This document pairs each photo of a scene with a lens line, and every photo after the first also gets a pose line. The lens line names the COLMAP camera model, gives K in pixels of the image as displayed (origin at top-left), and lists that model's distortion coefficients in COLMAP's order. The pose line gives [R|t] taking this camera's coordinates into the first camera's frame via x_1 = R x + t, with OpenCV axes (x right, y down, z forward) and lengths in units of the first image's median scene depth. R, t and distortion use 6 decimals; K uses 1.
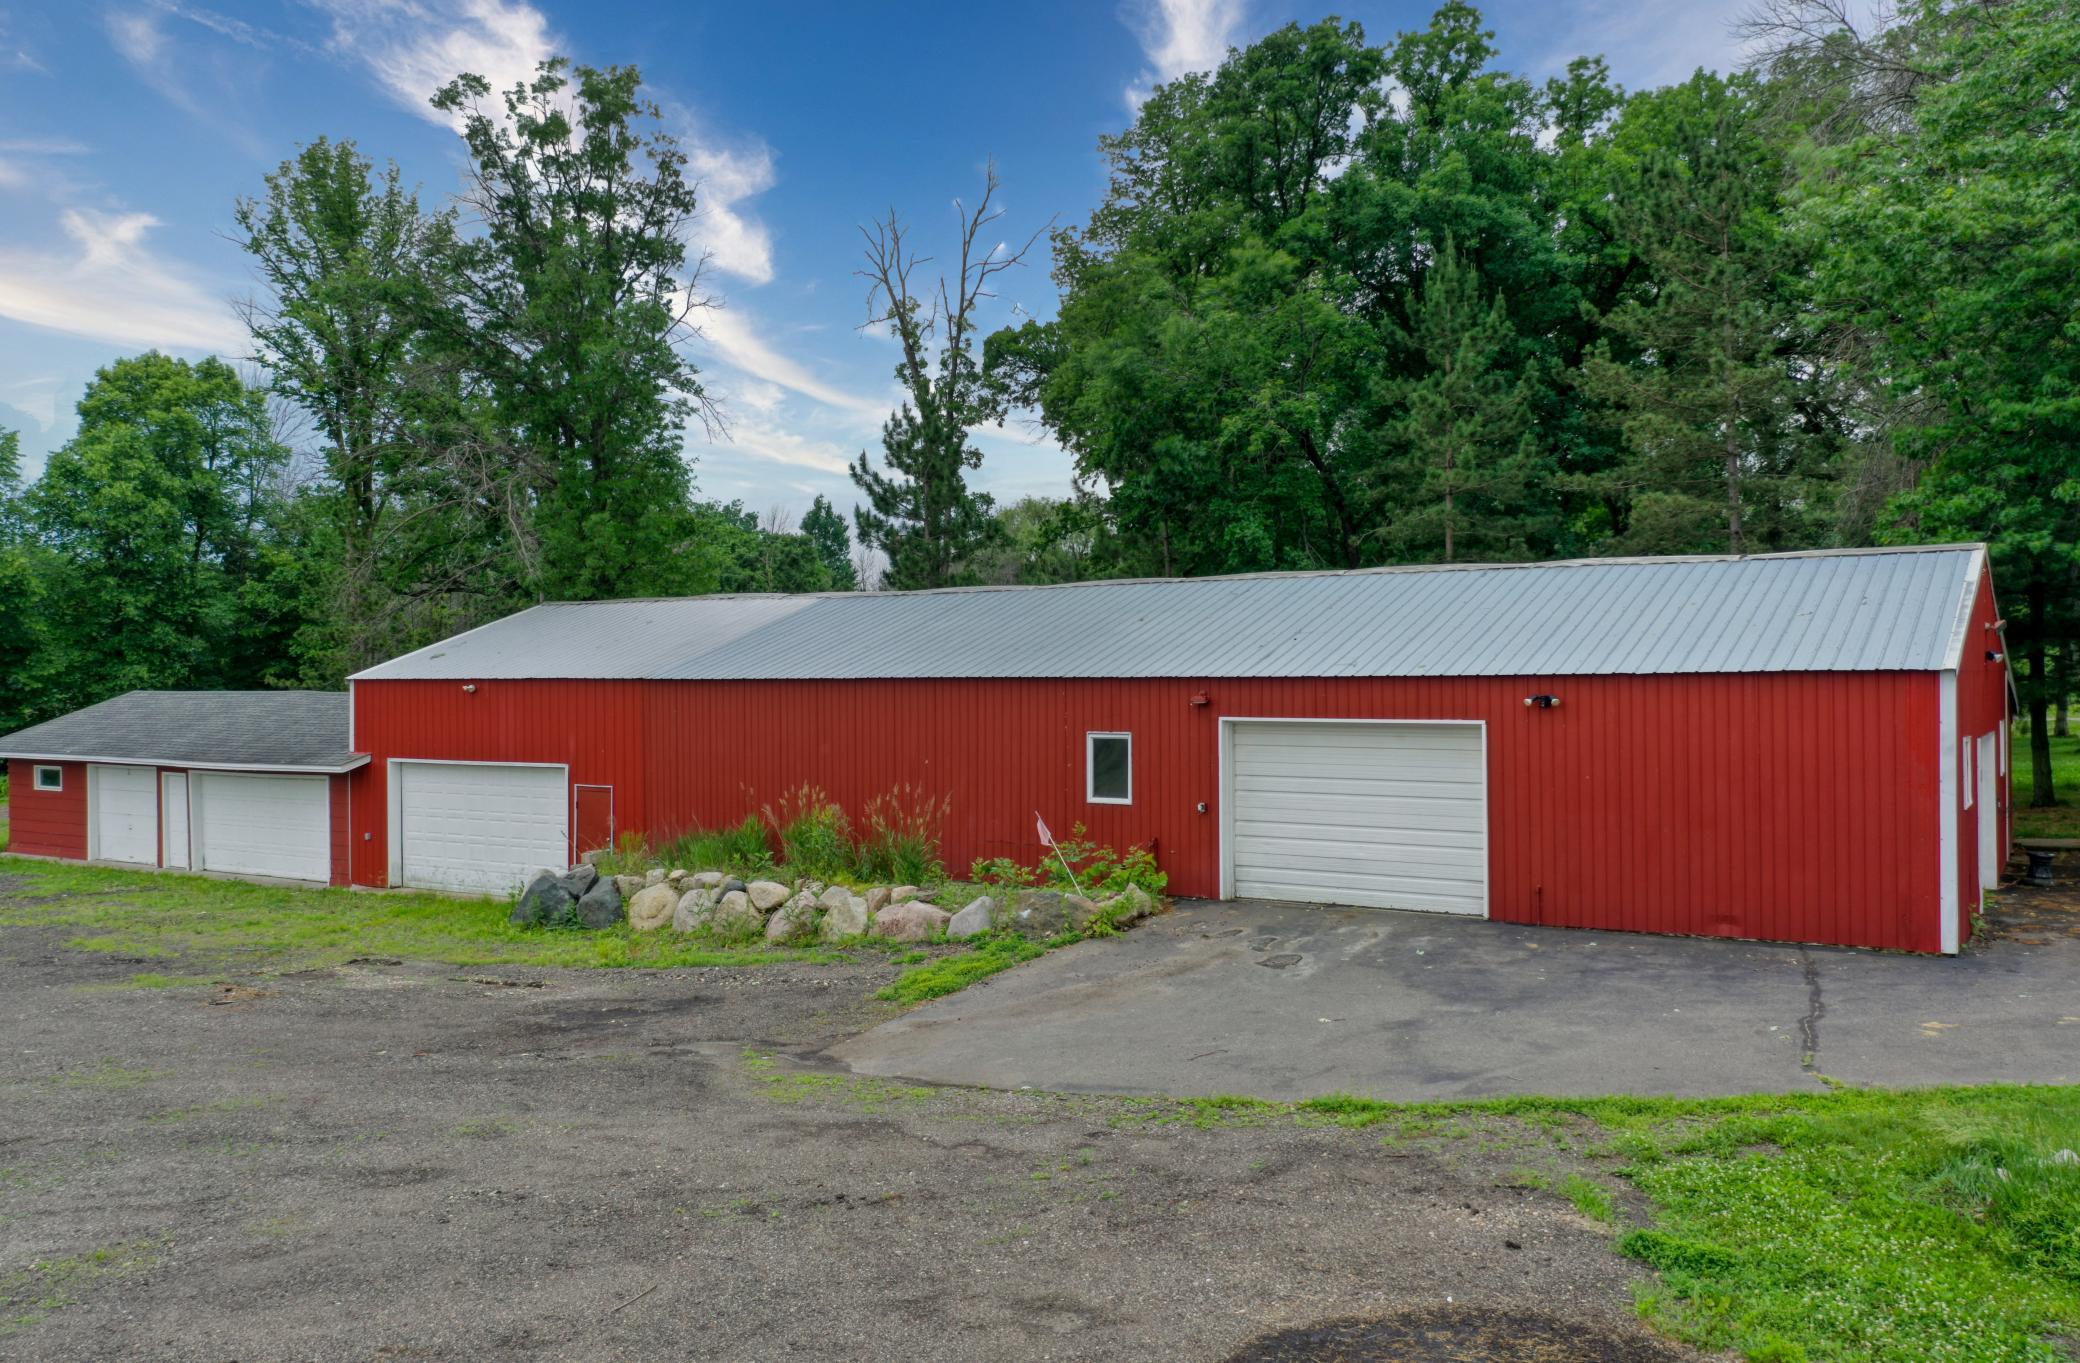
lens RADIAL K [[1671.9, 0, 1042.9], [0, 1671.9, 684.2], [0, 0, 1]] dist [-0.000564, 0.007997]
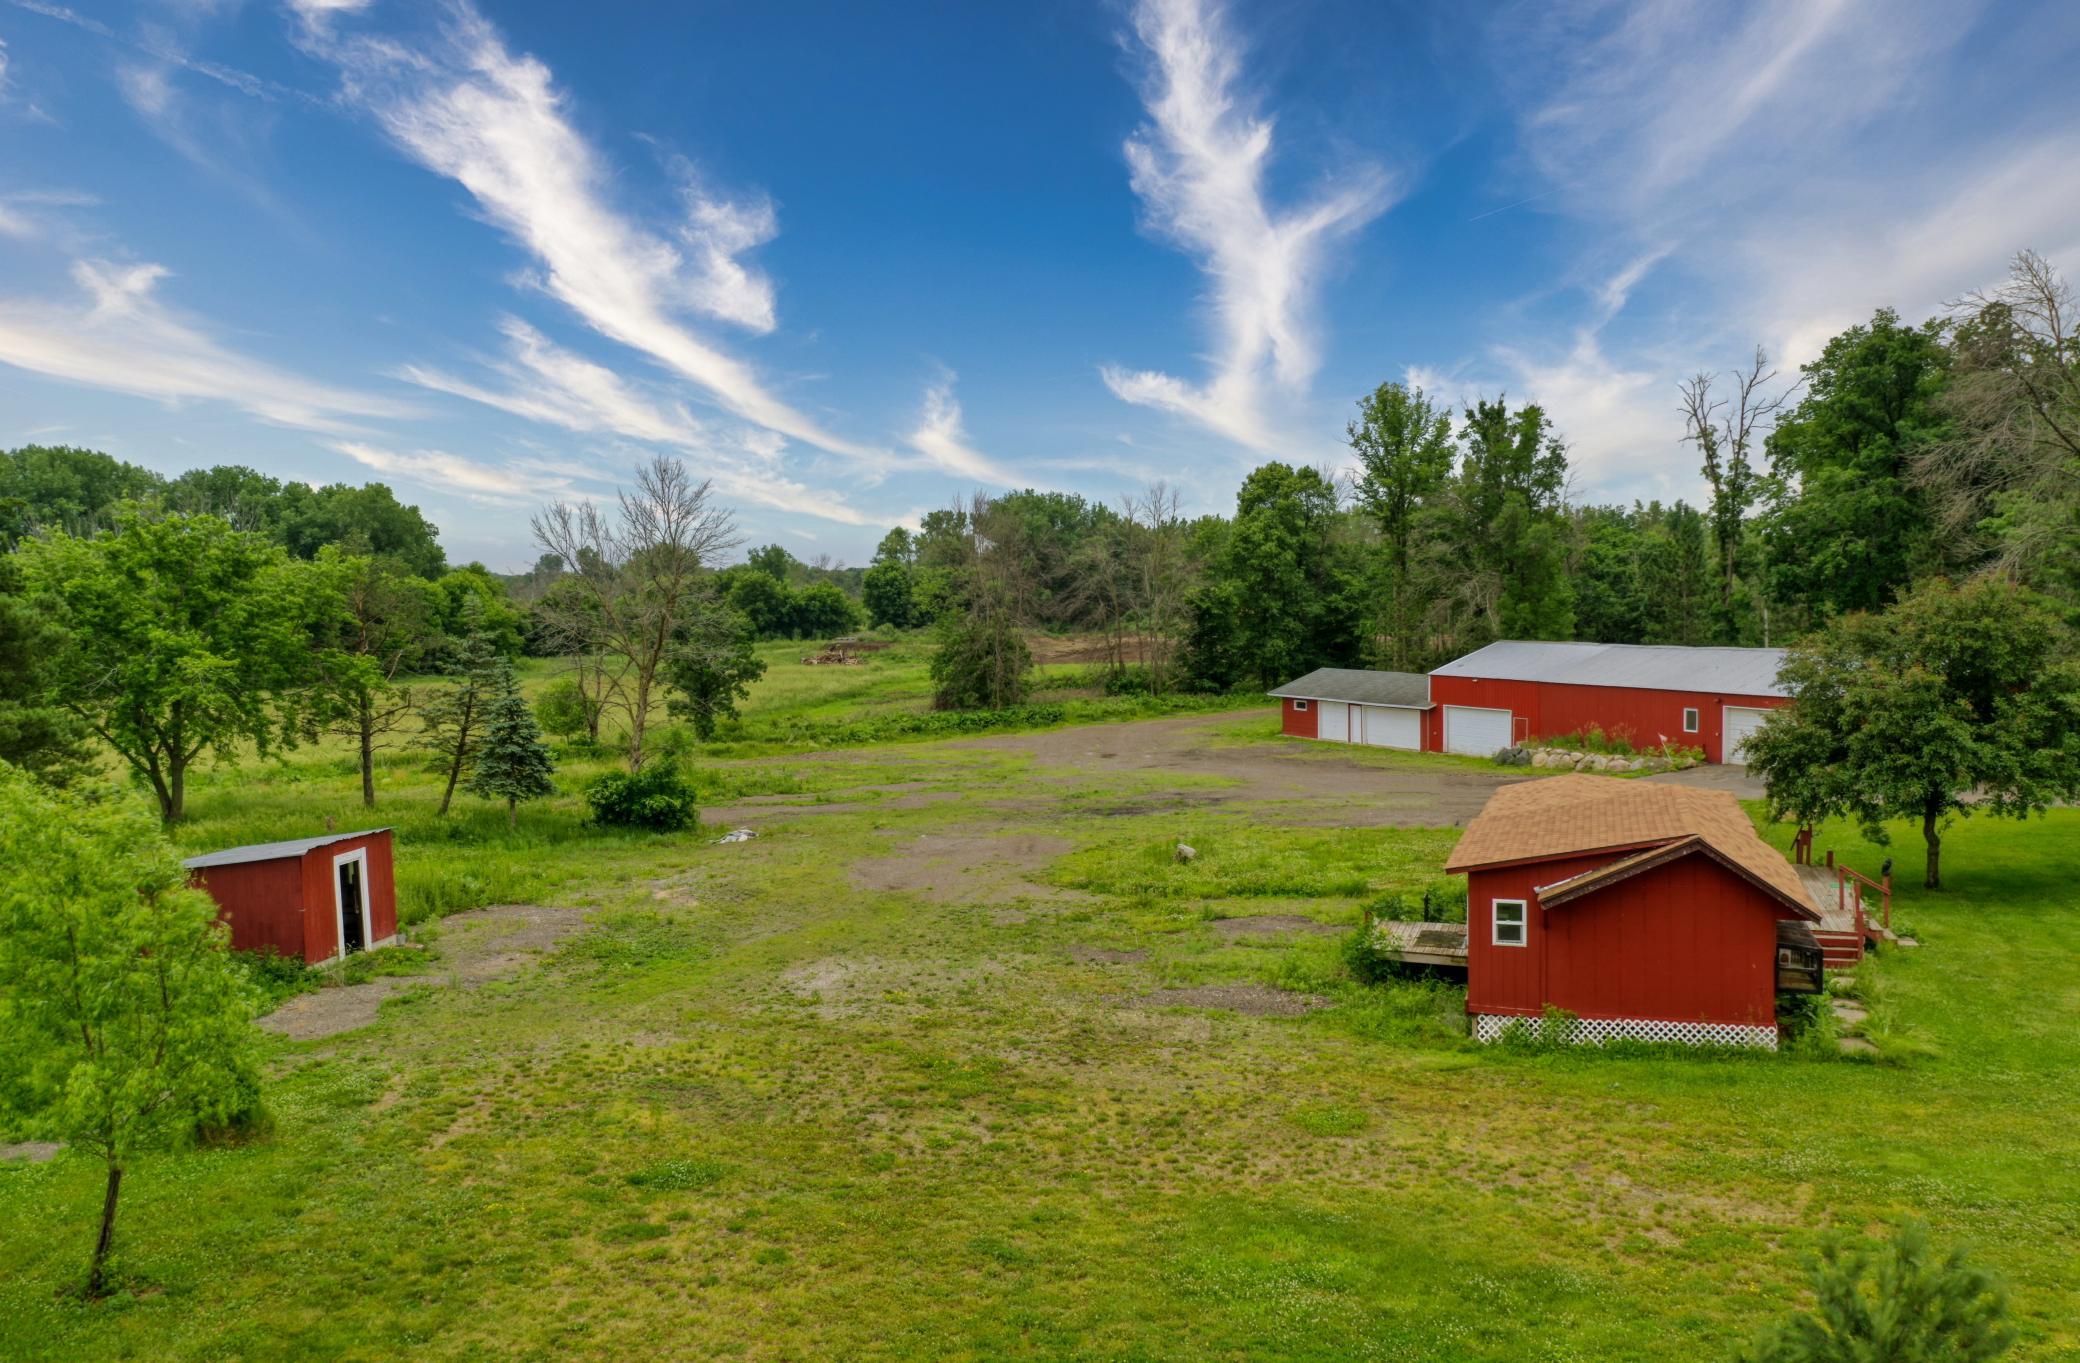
lens RADIAL K [[1671.9, 0, 1045.0], [0, 1671.9, 688.2], [0, 0, 1]] dist [-0.000564, 0.007997]
pose [[0.859931, 0.023726, -0.509858, 0.331020], [0.005448, 0.998435, 0.055652, -0.104971], [0.510381, -0.050634, 0.858456, -1.266496]]
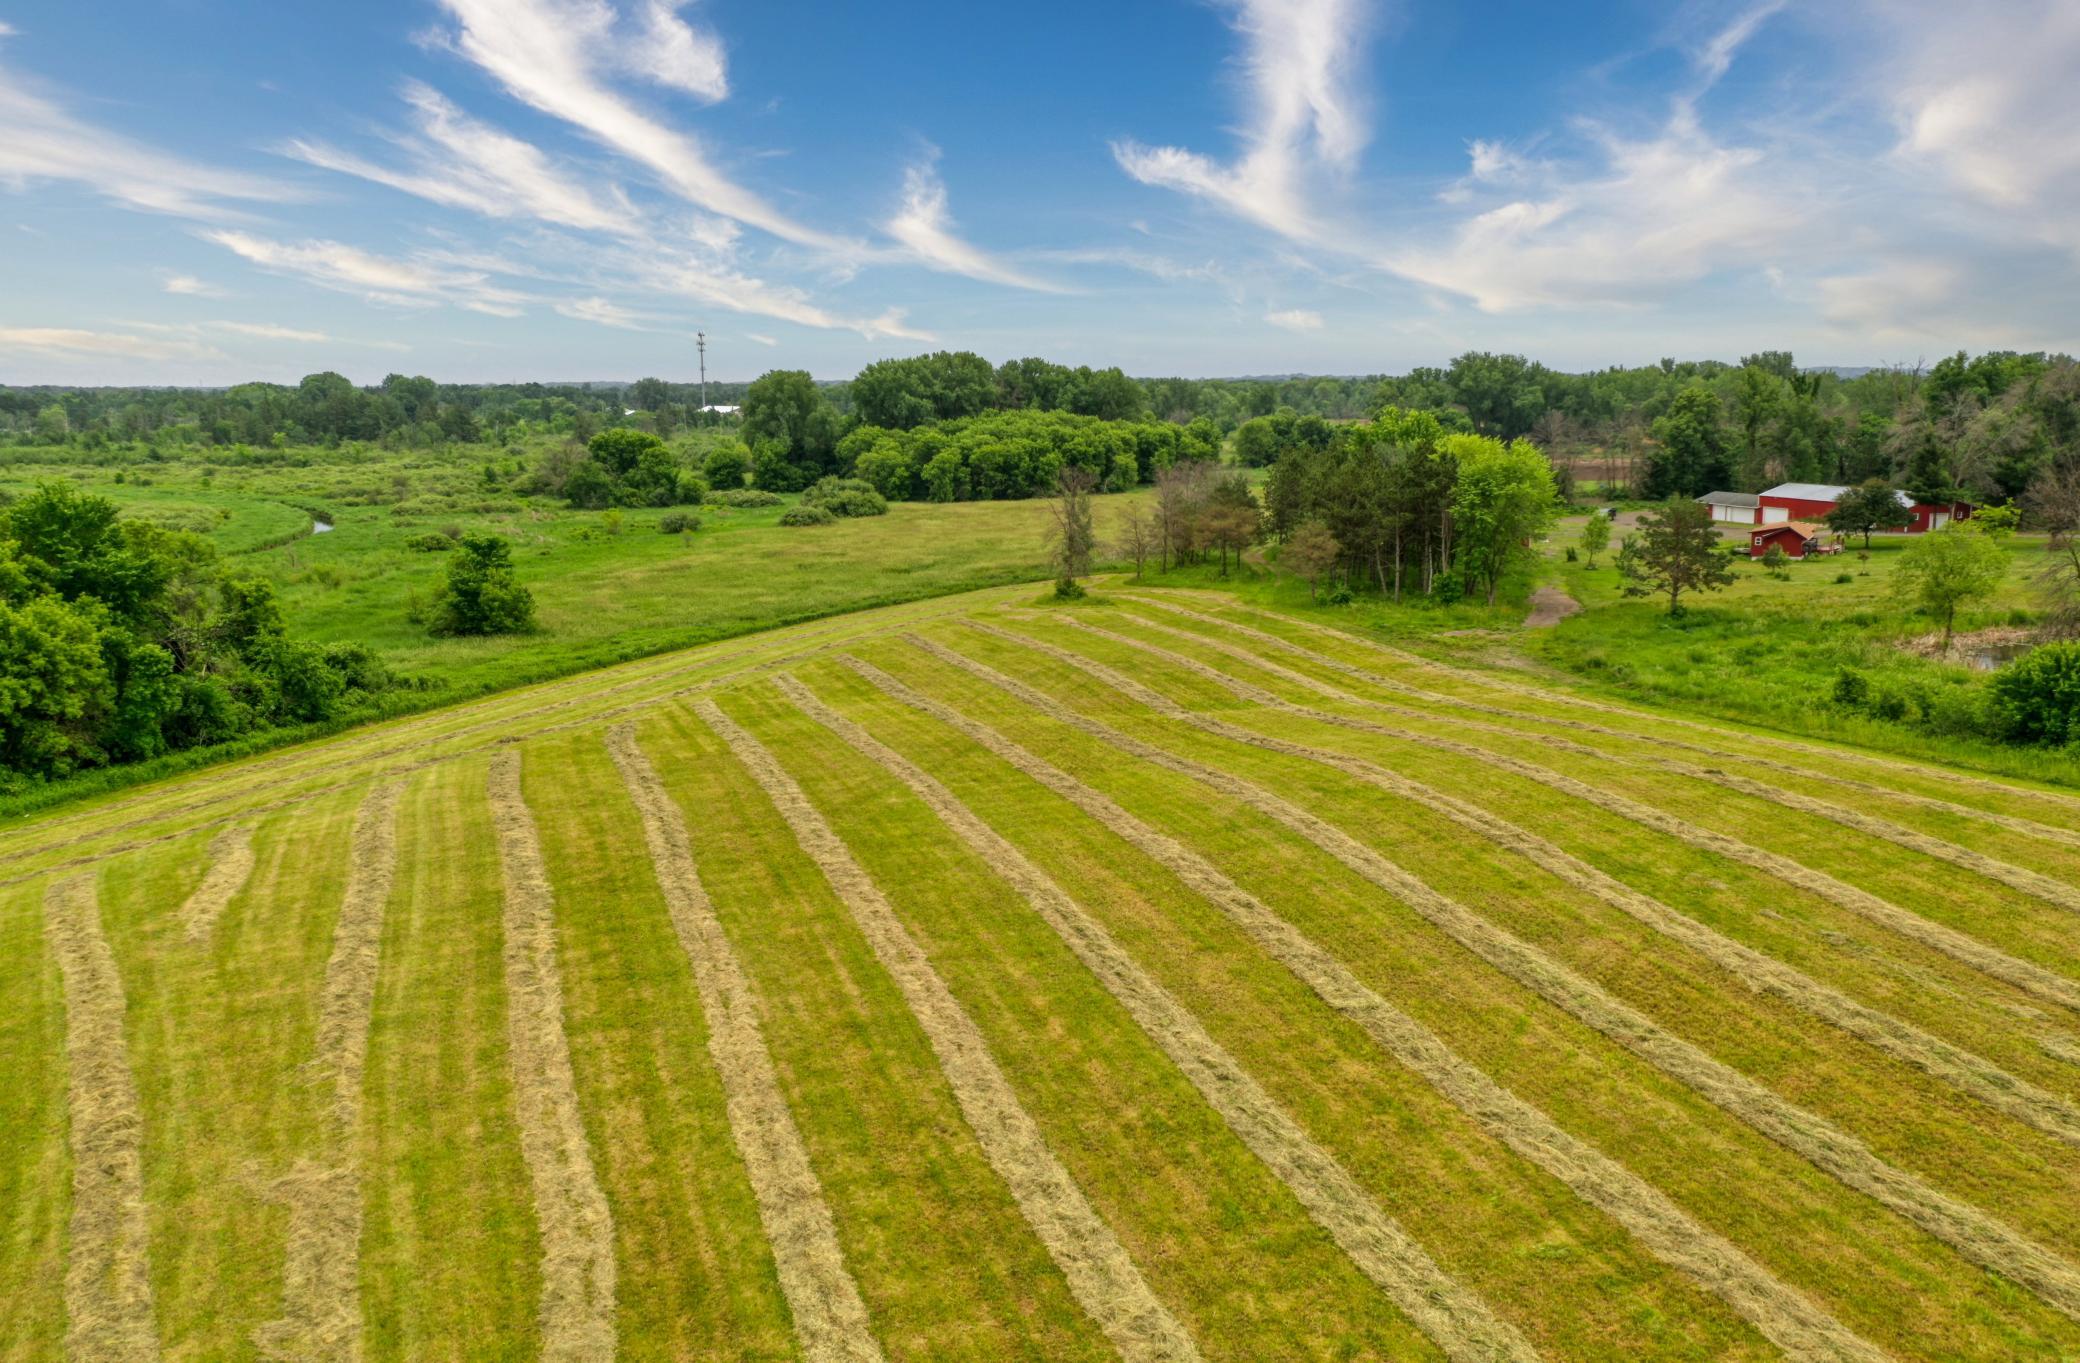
lens RADIAL K [[1671.9, 0, 1039.6], [0, 1671.9, 690.8], [0, 0, 1]] dist [-0.000564, 0.007997]
pose [[0.741458, 0.114764, -0.661112, 1.692690], [0.002905, 0.984707, 0.174196, -0.344524], [0.670993, -0.131080, 0.729786, -5.079665]]
